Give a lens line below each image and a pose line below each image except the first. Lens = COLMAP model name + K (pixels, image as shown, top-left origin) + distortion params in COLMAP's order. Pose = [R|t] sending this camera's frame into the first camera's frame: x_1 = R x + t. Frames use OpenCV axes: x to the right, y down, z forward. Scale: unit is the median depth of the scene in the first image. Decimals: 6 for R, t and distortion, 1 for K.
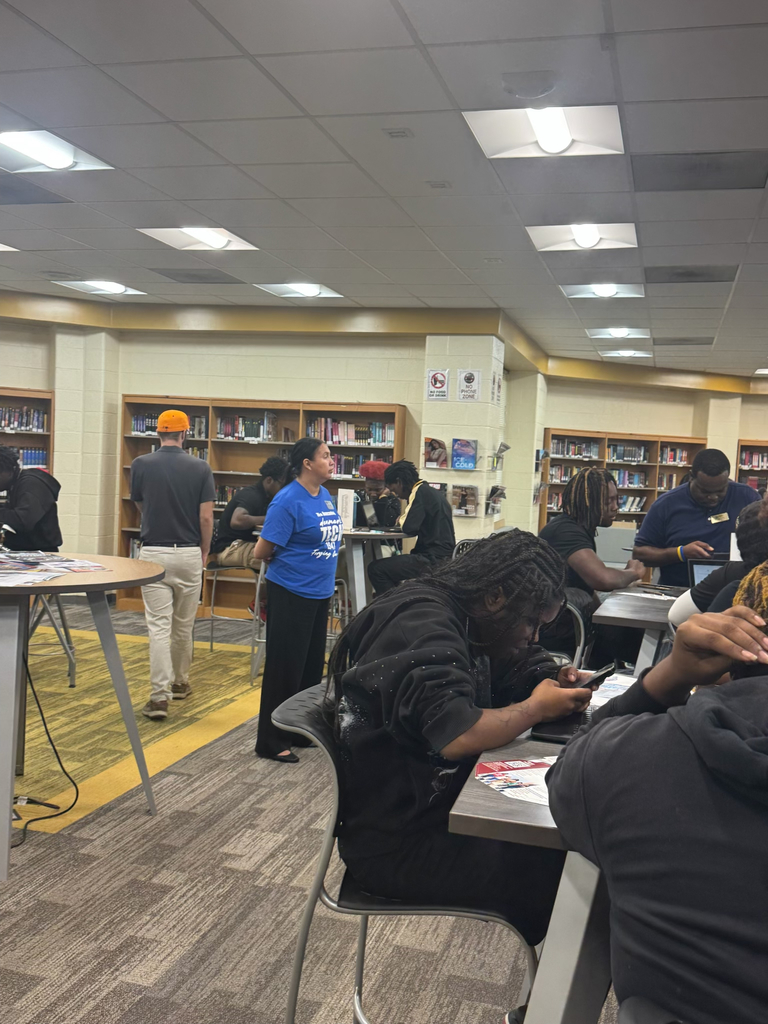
lens RADIAL K [[1019.4, 0, 384.0], [0, 1019.4, 512.0], [0, 0, 1]] dist [0.098058, 0.003458]
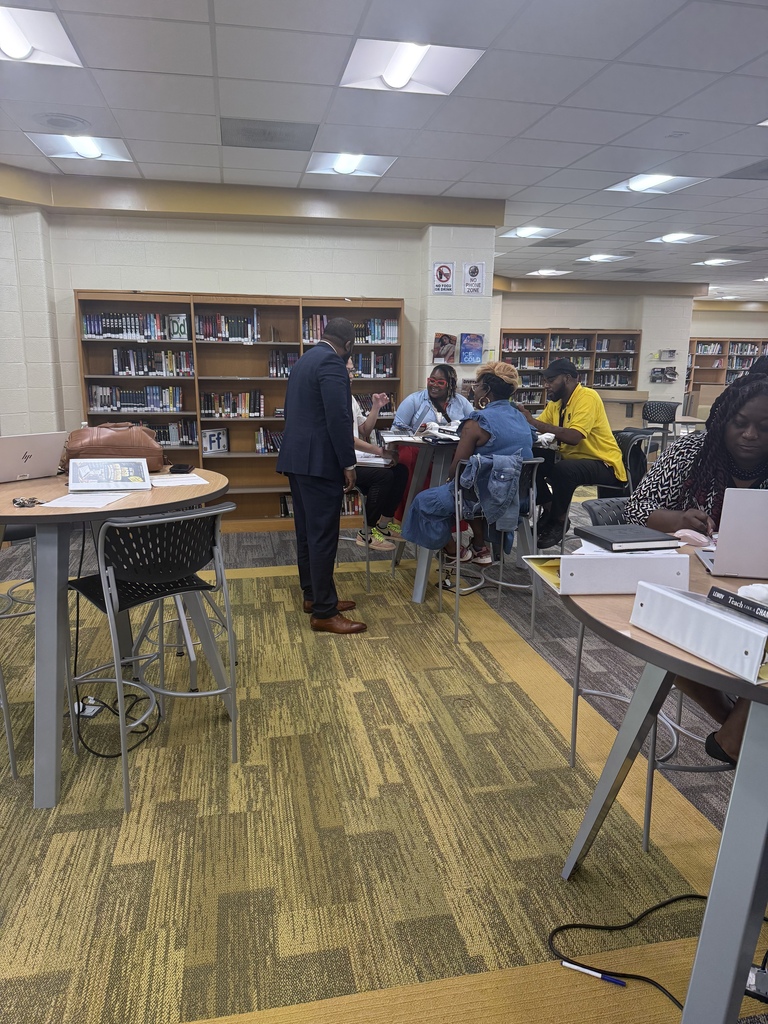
lens RADIAL K [[721.6, 0, 377.9], [0, 721.6, 518.9], [0, 0, 1]] dist [0.085017, -0.141410]
pose [[0.891467, -0.137127, 0.431837, -0.323868], [0.055790, 0.979070, 0.195726, -0.034217], [-0.449638, -0.150391, 0.880459, 0.339437]]
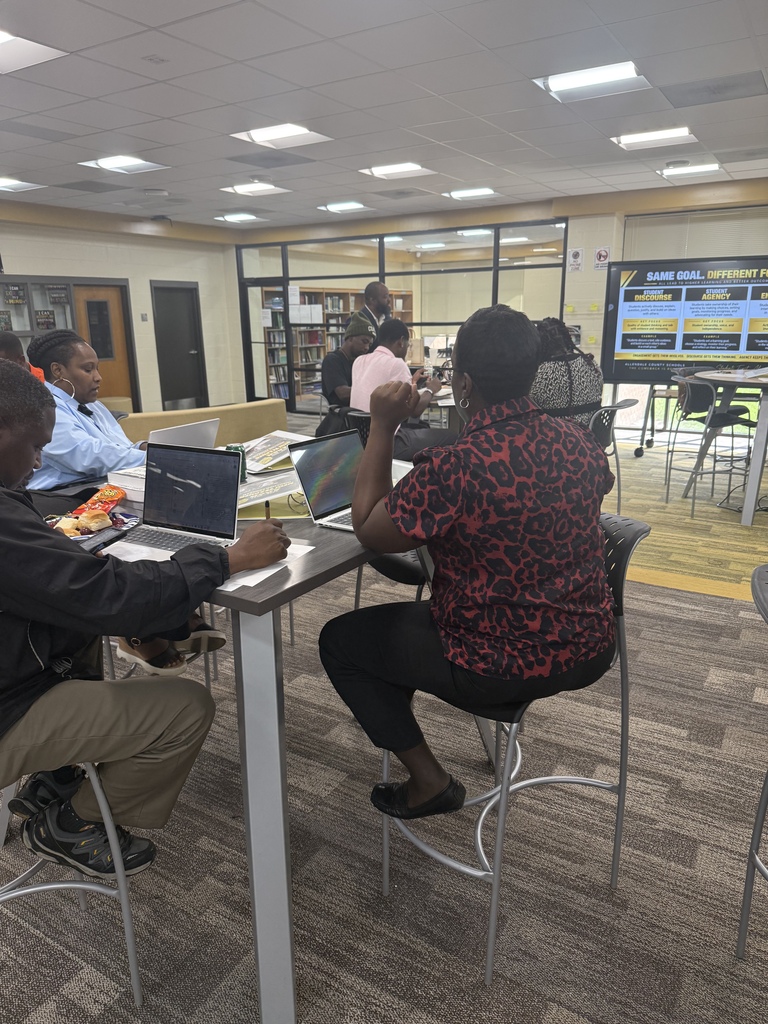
lens RADIAL K [[718.9, 0, 384.0], [0, 718.9, 512.0], [0, 0, 1]] dist [0.144493, -0.318477]
pose [[-0.265116, 0.213712, -0.940235, 0.360998], [-0.047638, 0.971034, 0.234145, -0.012351], [0.963039, 0.106867, -0.247255, 0.520180]]
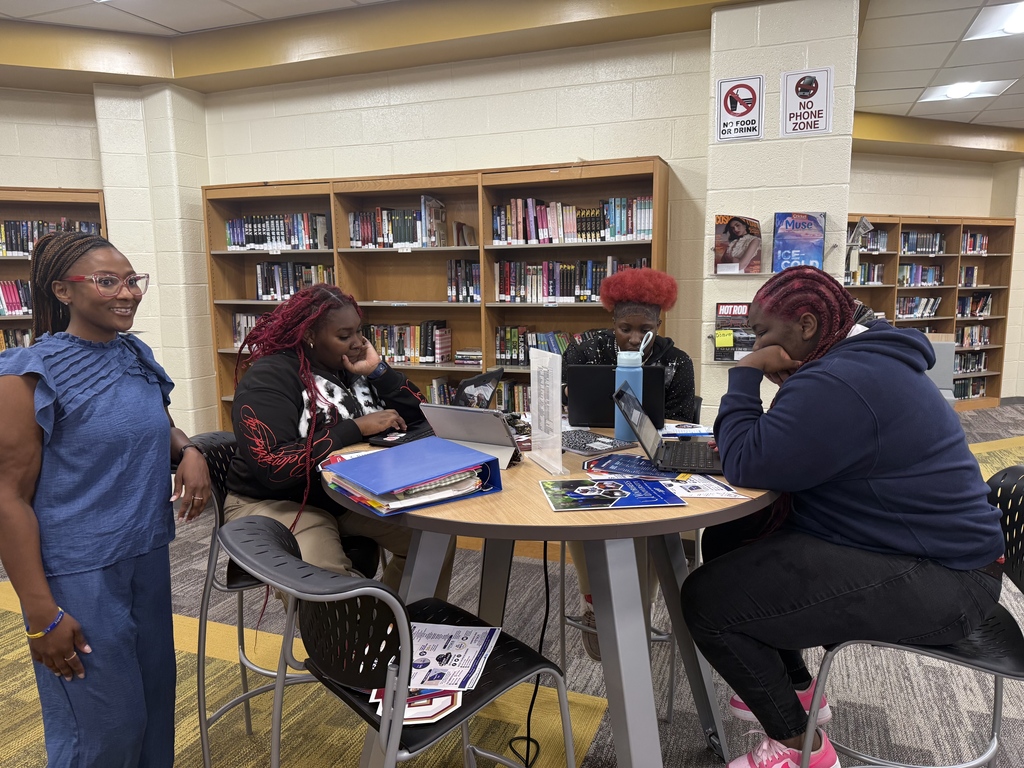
lens RADIAL K [[721.6, 0, 513.0], [0, 721.6, 376.9], [0, 0, 1]] dist [0.085017, -0.141410]
pose [[0.993851, -0.044810, -0.101253, -0.026222], [0.053434, 0.995021, 0.084134, -0.026756], [0.096979, -0.089027, 0.991297, 0.577550]]
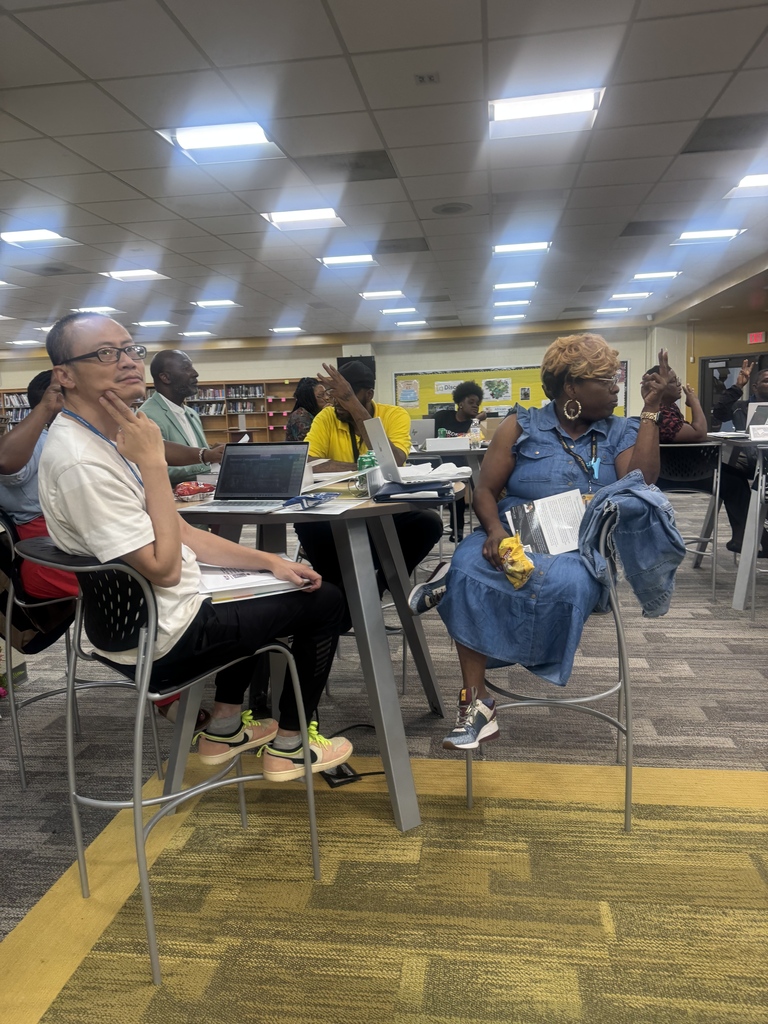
lens RADIAL K [[724.1, 0, 384.0], [0, 724.1, 512.0], [0, 0, 1]] dist [0.141334, -0.209959]
pose [[-0.131795, -0.198055, 0.971290, -0.323949], [0.087045, 0.973740, 0.210365, -0.044139], [-0.987448, 0.112271, -0.111094, 0.783952]]
